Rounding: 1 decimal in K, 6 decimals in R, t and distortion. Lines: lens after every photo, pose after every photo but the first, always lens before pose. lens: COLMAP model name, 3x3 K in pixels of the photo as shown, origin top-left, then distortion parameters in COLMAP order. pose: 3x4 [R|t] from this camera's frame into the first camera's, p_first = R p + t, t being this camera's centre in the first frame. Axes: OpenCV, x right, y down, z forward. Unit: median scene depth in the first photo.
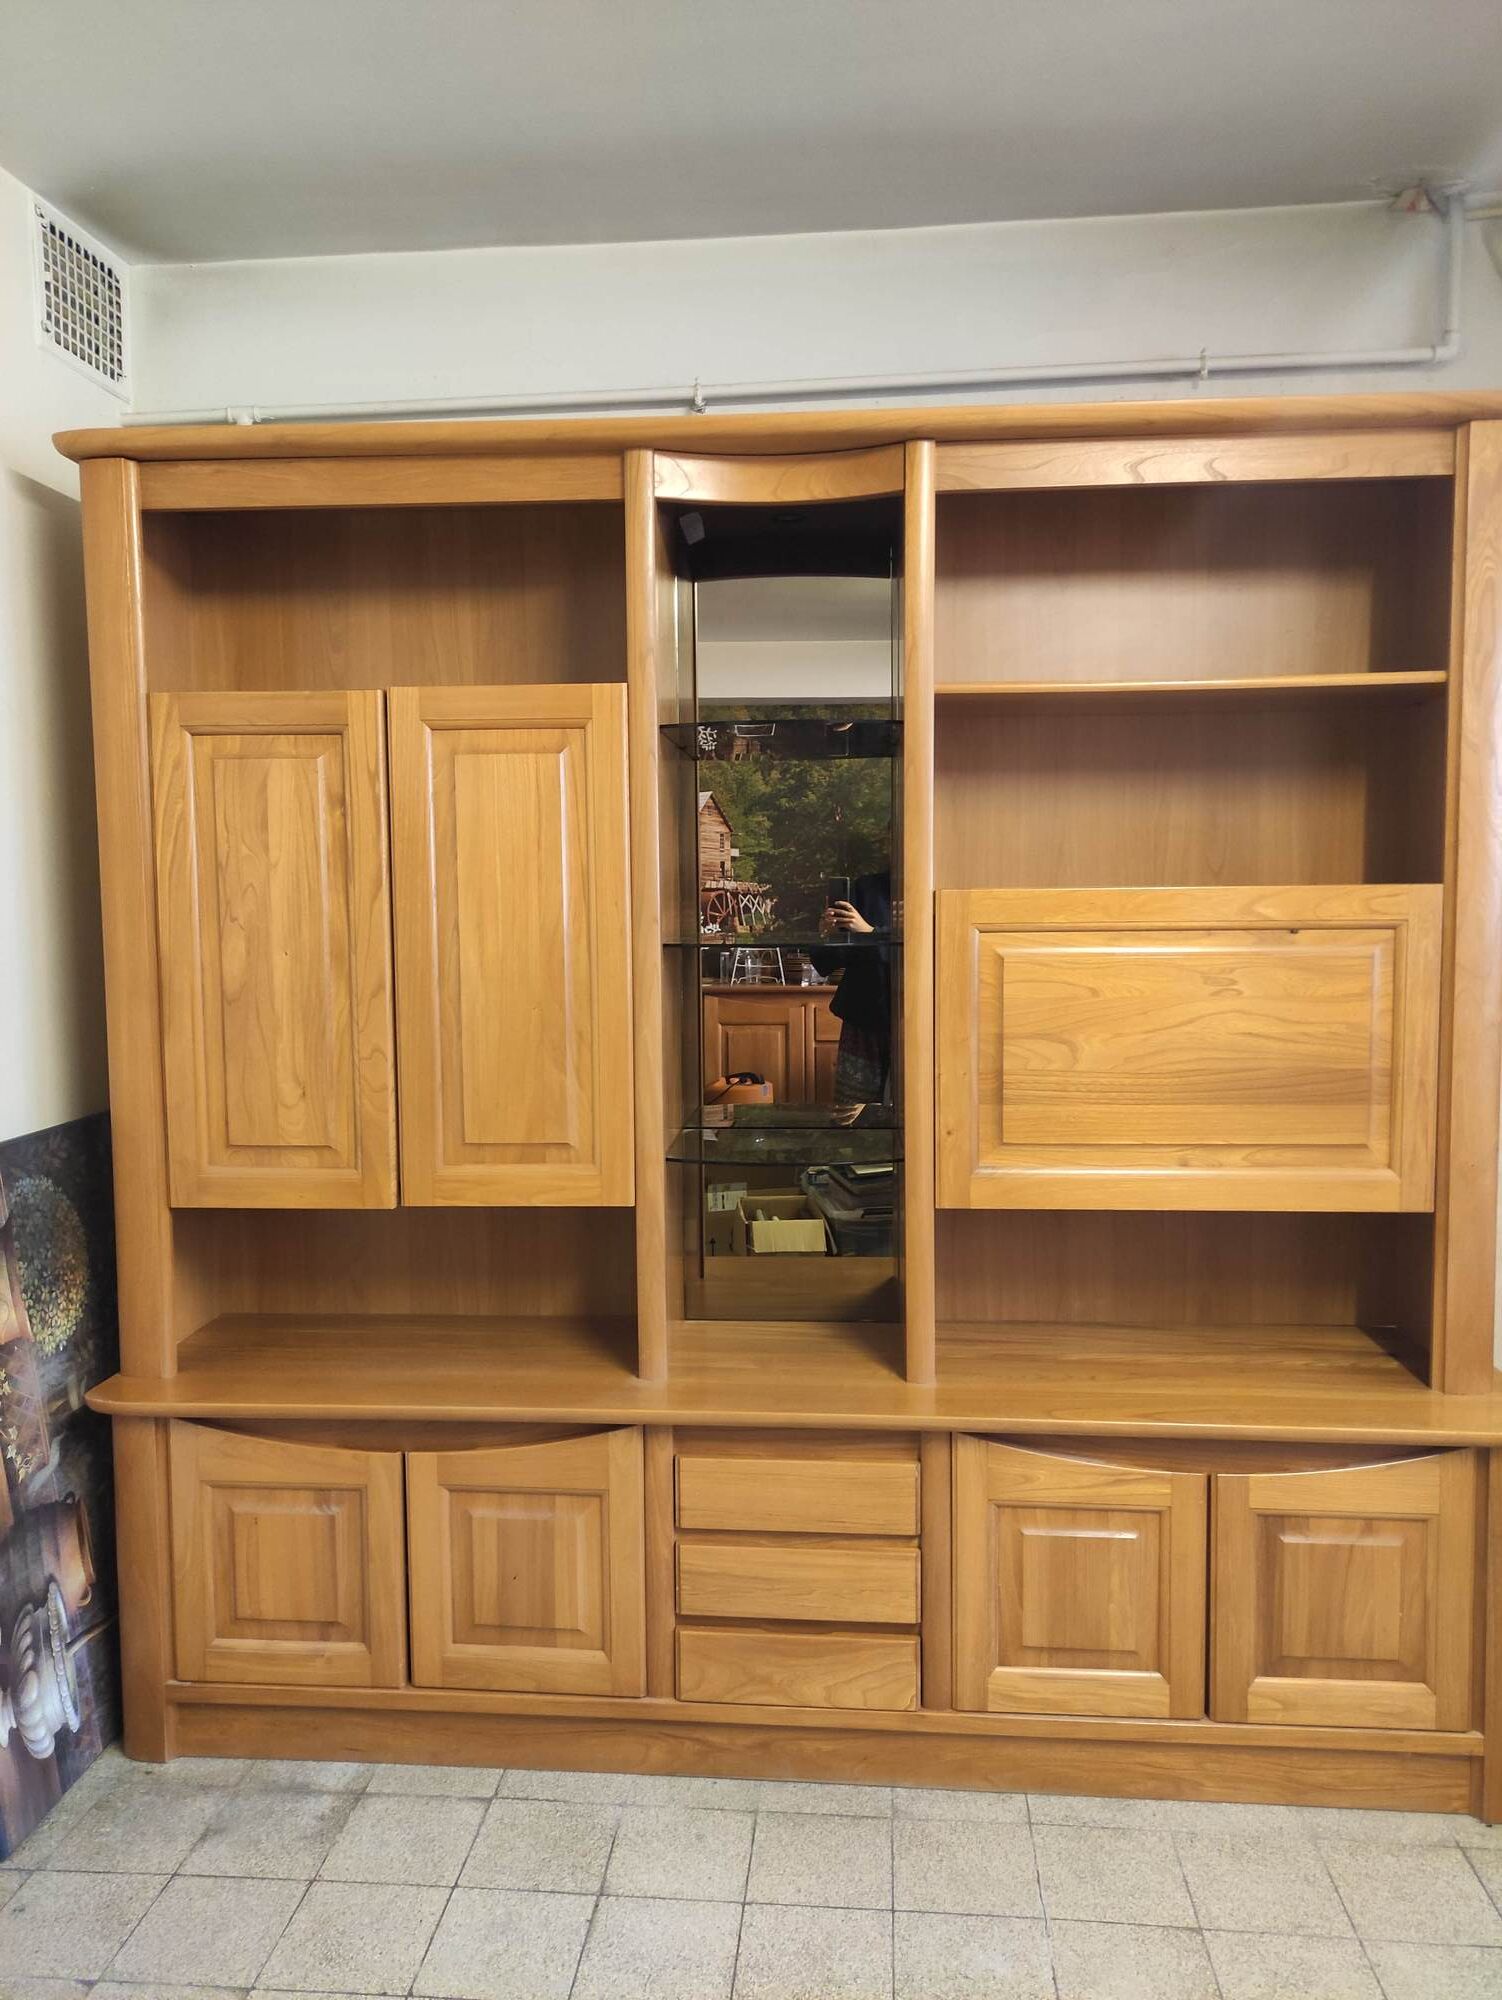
lens RADIAL K [[1476.3, 0, 747.3], [0, 1476.3, 1015.5], [0, 0, 1]] dist [0.024059, -0.004986]
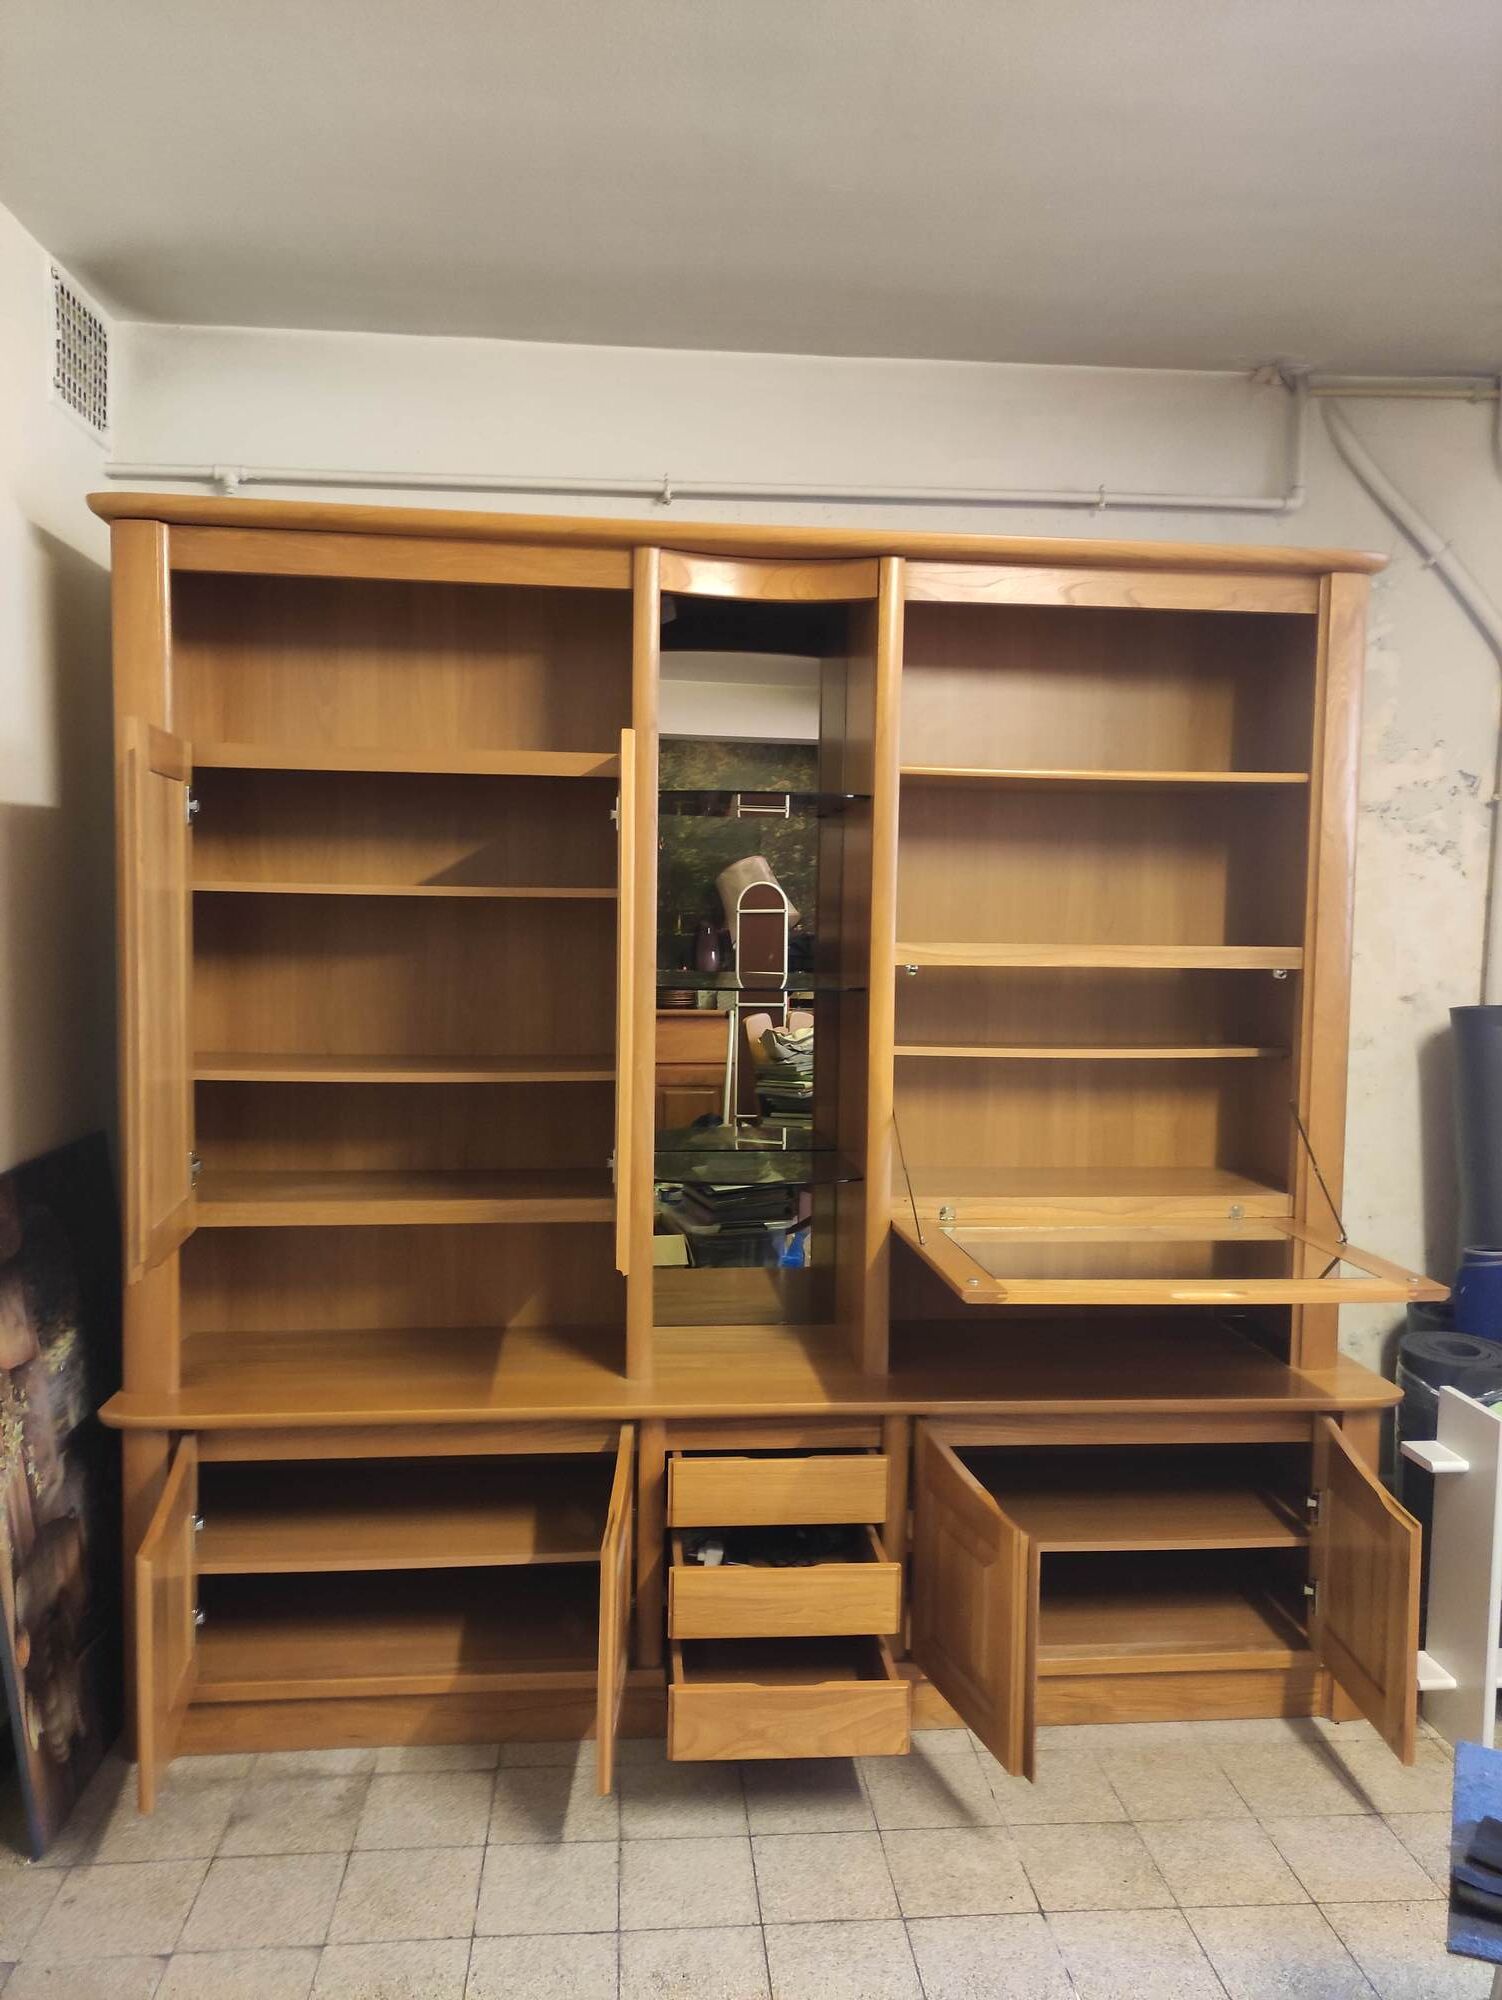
lens RADIAL K [[1481.9, 0, 749.7], [0, 1481.9, 1012.7], [0, 0, 1]] dist [0.027525, -0.008281]
pose [[0.984440, 0.011227, 0.175360, -0.179269], [-0.009052, 0.999872, -0.013195, -0.014229], [-0.175486, 0.011402, 0.984416, -0.110699]]
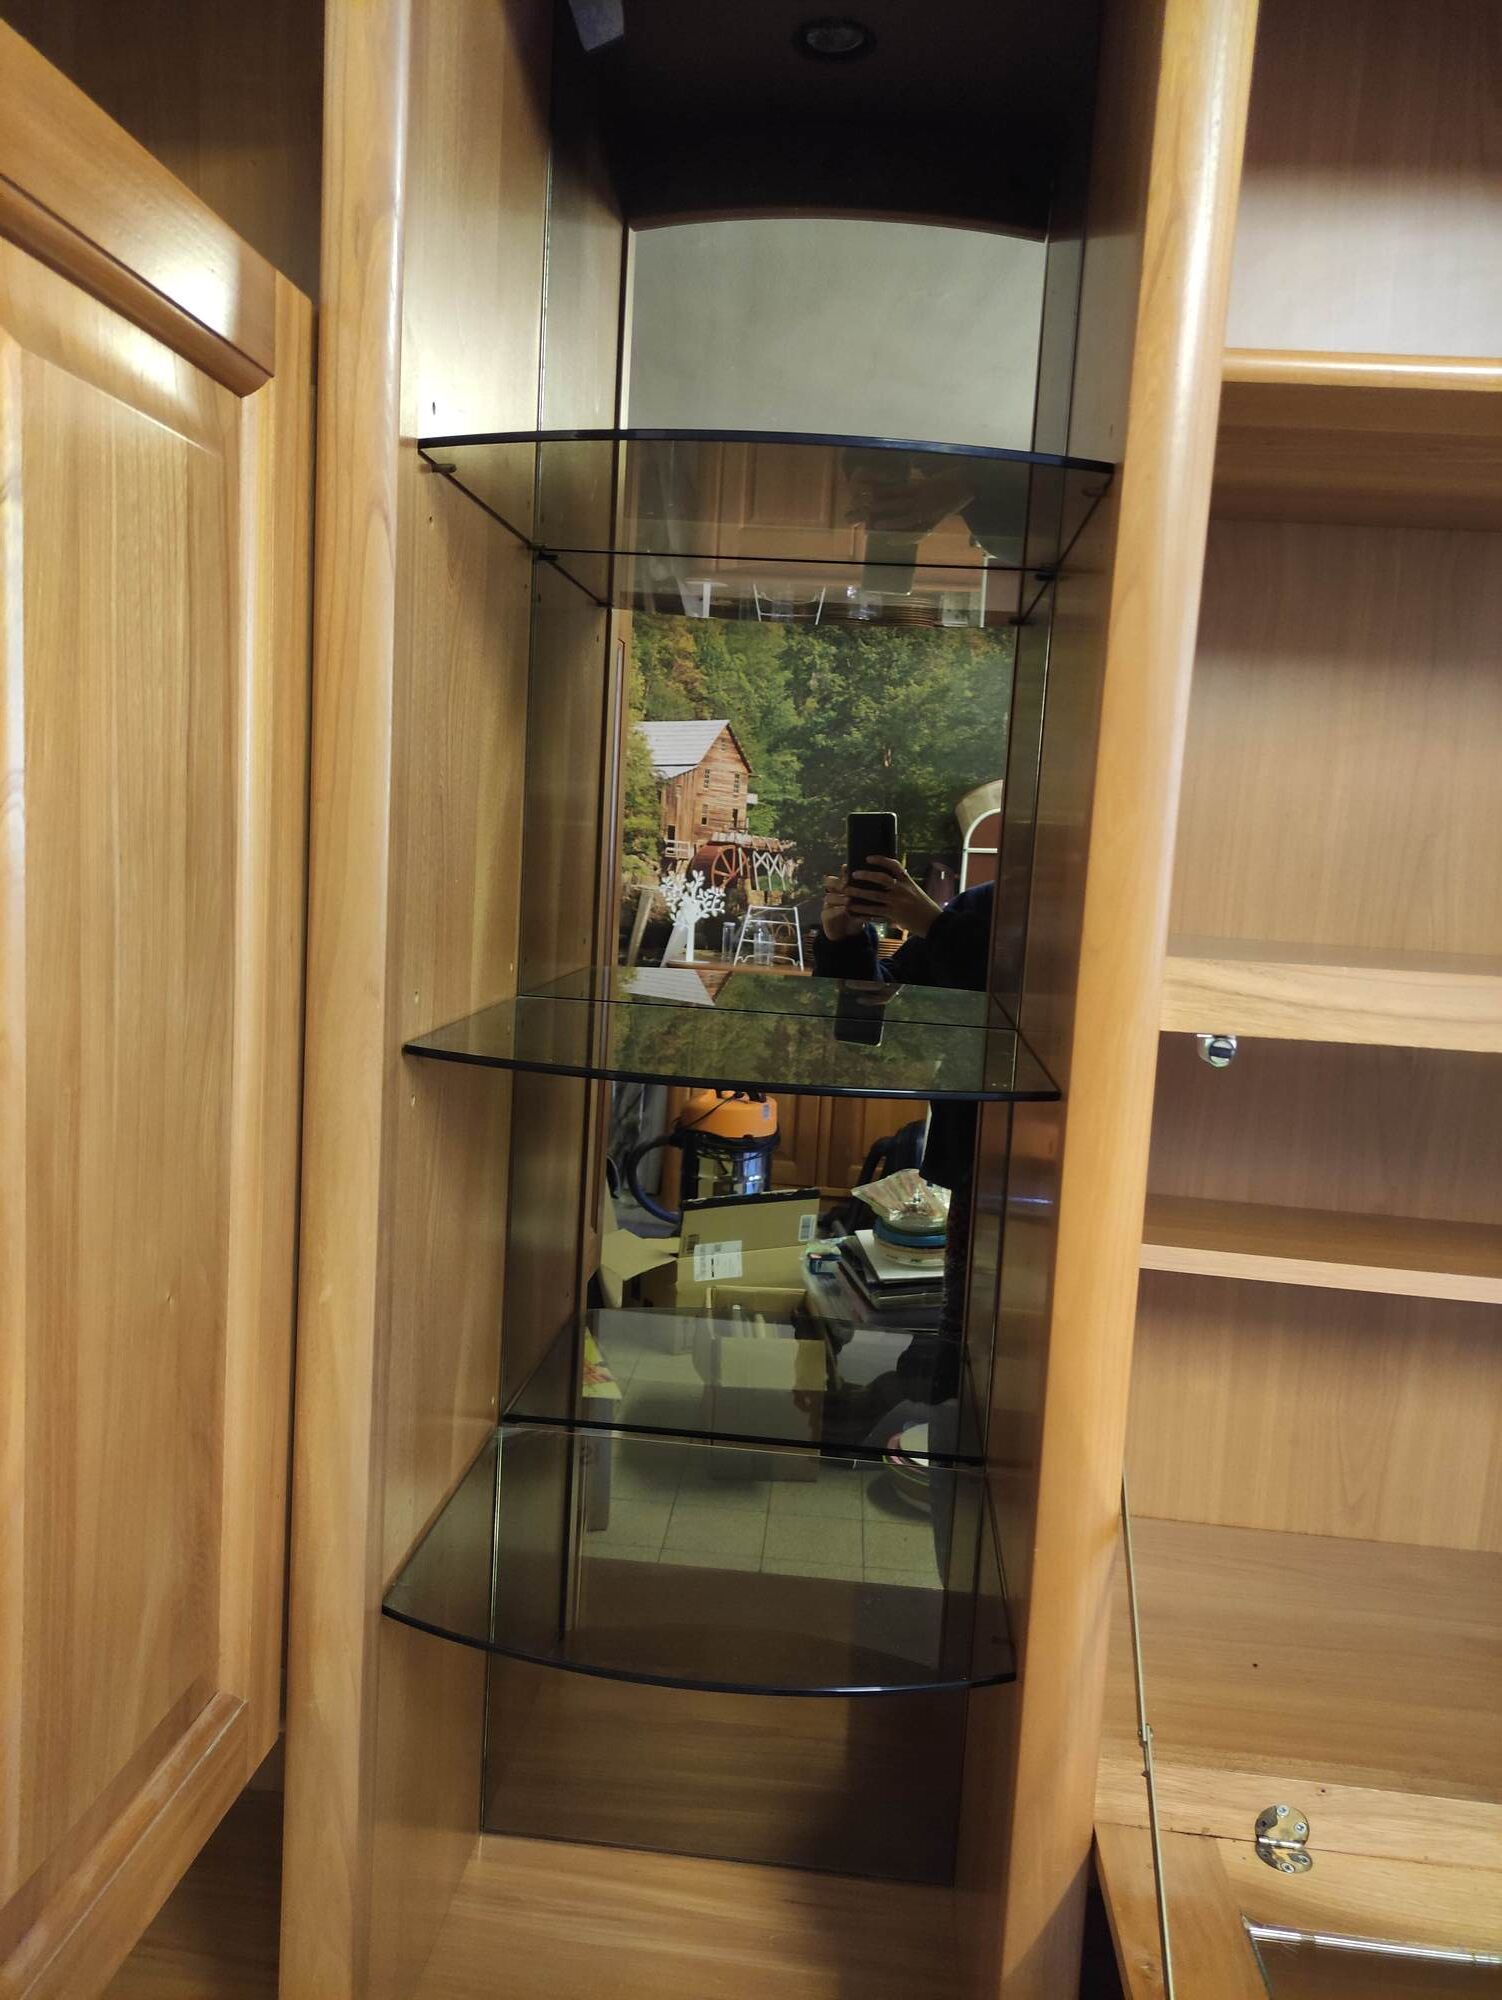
lens RADIAL K [[1481.9, 0, 674.5], [0, 1481.9, 967.2], [0, 0, 1]] dist [0.027525, -0.008281]
pose [[0.994958, 0.073616, -0.068107, 0.032085], [-0.073103, 0.997274, 0.010003, -0.074777], [0.068658, -0.004974, 0.997628, 0.608197]]
